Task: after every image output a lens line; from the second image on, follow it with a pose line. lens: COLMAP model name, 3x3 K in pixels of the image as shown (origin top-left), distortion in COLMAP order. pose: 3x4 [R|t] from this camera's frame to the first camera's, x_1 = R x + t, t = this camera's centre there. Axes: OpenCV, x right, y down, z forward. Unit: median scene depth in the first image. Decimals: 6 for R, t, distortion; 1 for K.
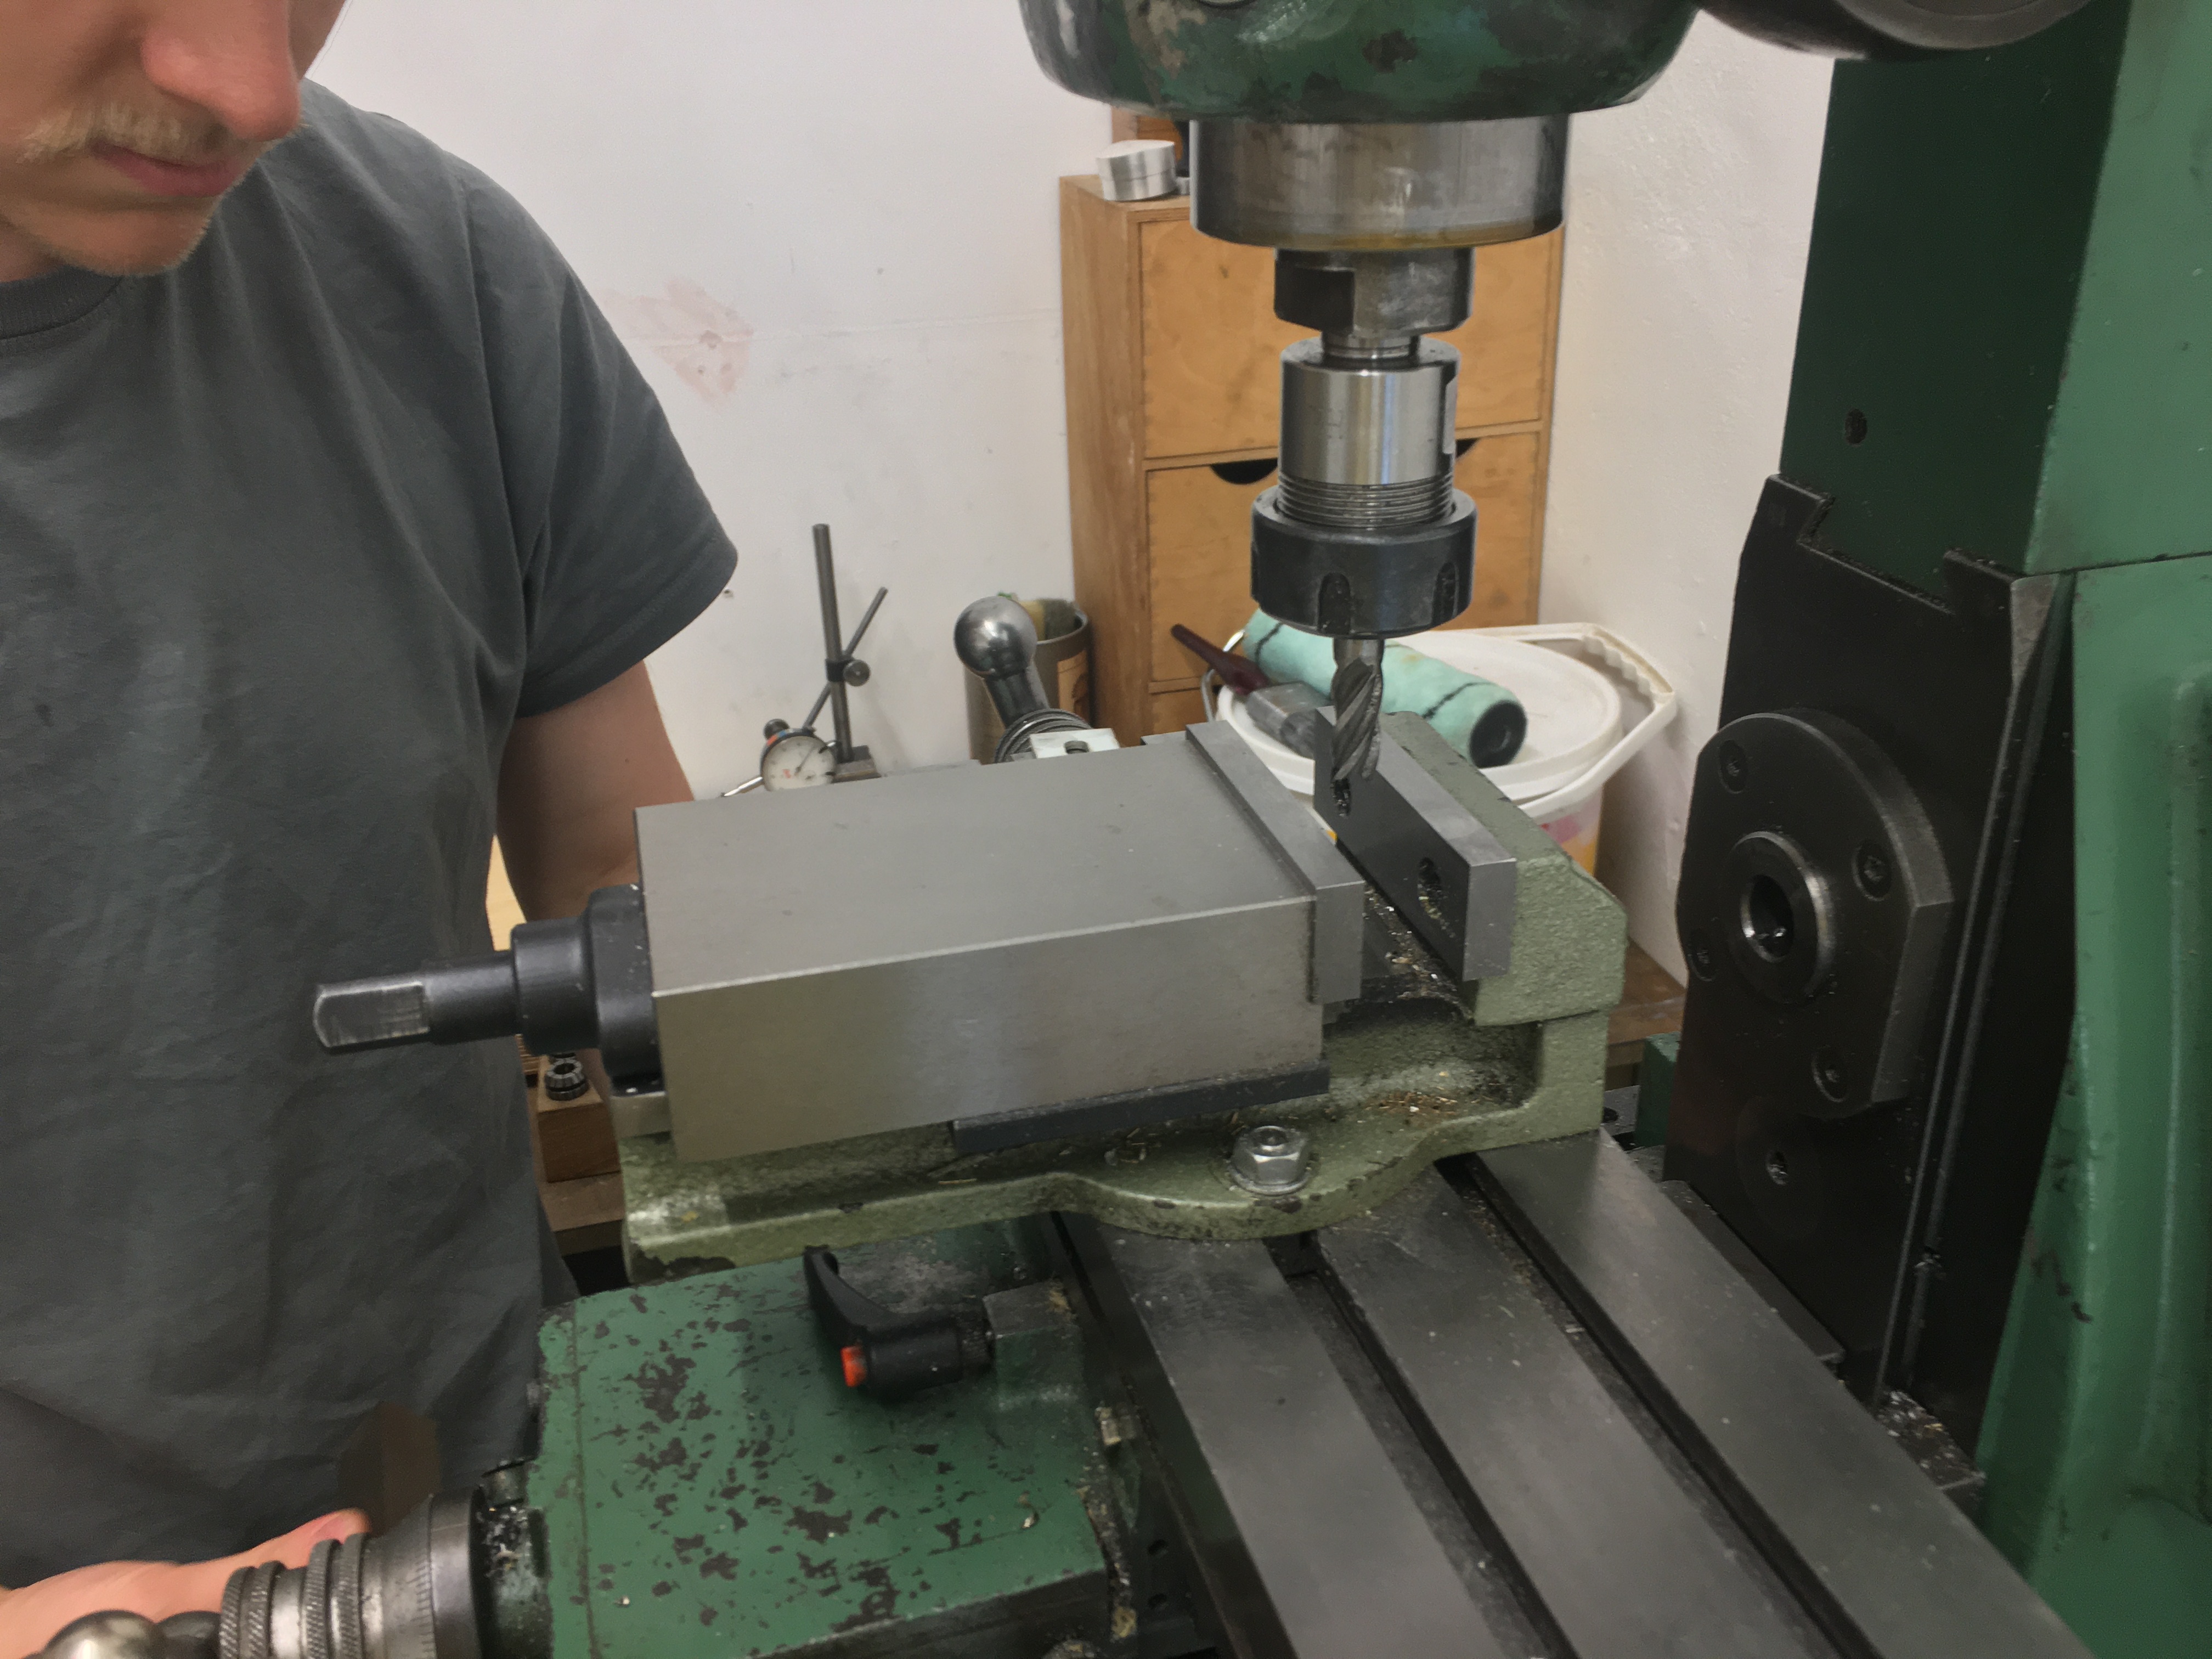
lens RADIAL K [[1866.0, 0, 1106.0], [0, 1866.0, 829.5], [0, 0, 1]] dist [0.080177, -0.117129]
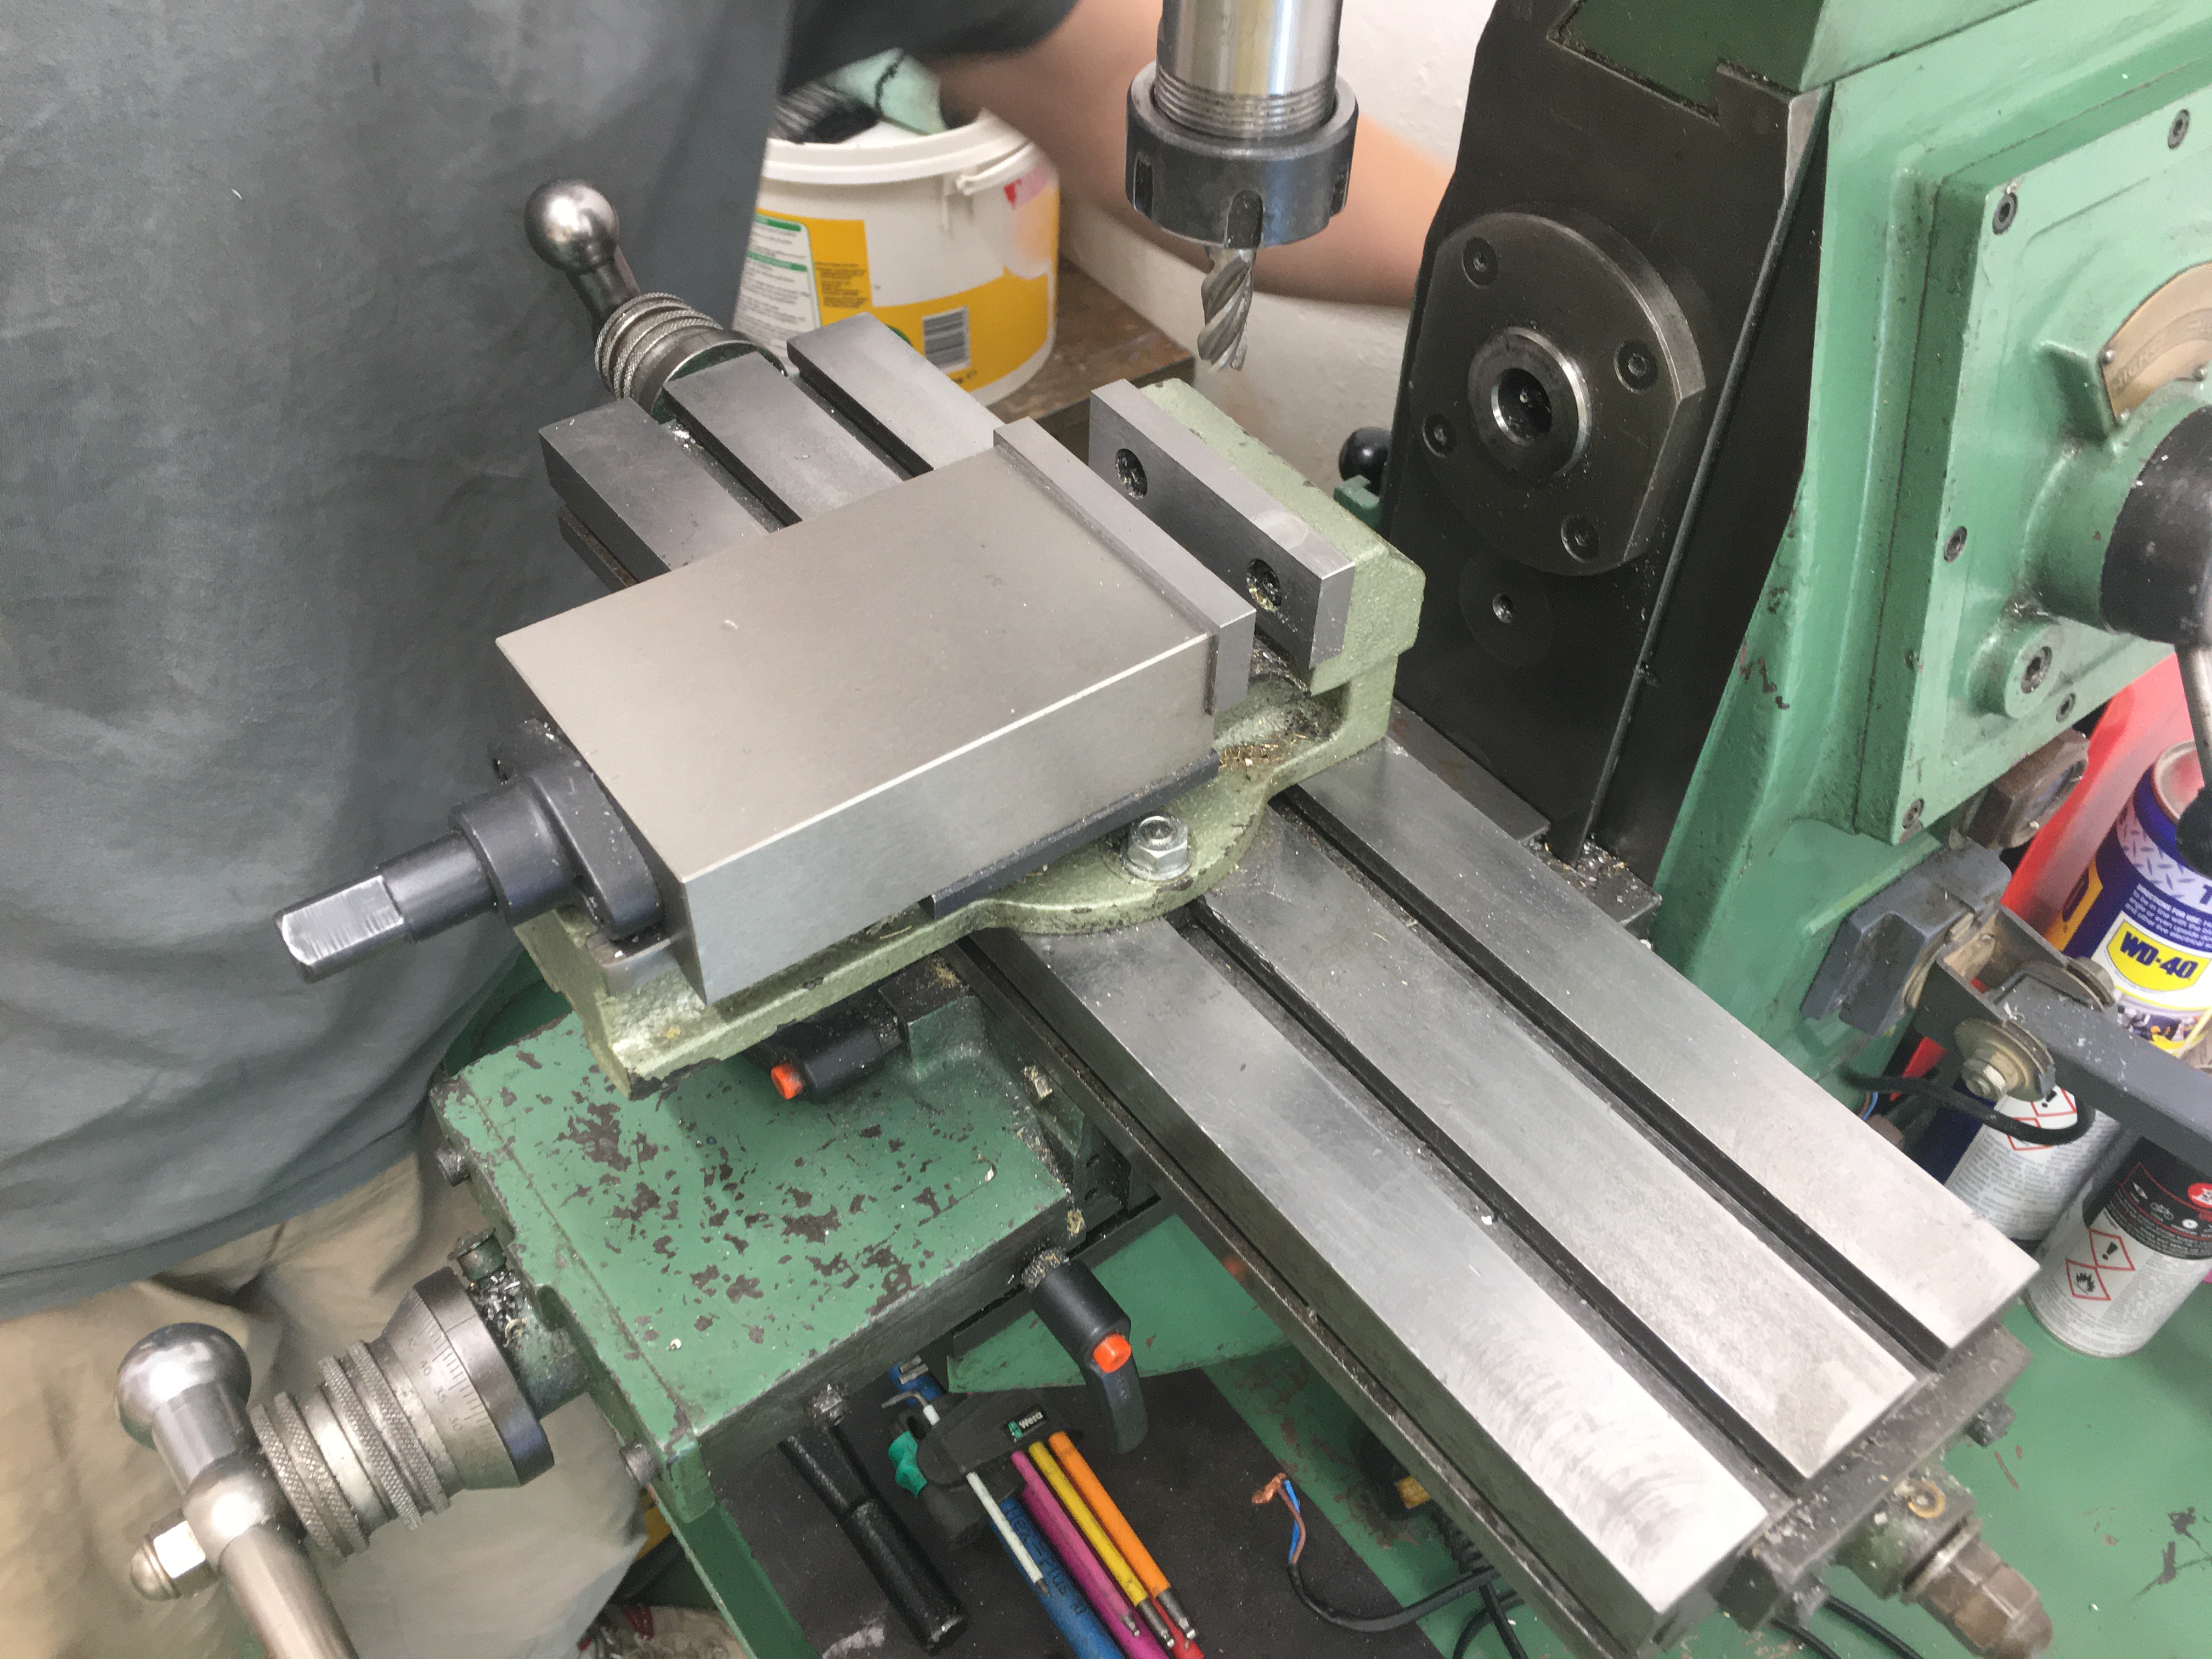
lens RADIAL K [[1866.0, 0, 1106.0], [0, 1866.0, 829.5], [0, 0, 1]] dist [0.080177, -0.117129]
pose [[0.932885, -0.226514, 0.280031, -0.249806], [0.113590, 0.922837, 0.368062, -0.247292], [-0.341794, -0.311551, 0.886630, 0.014054]]
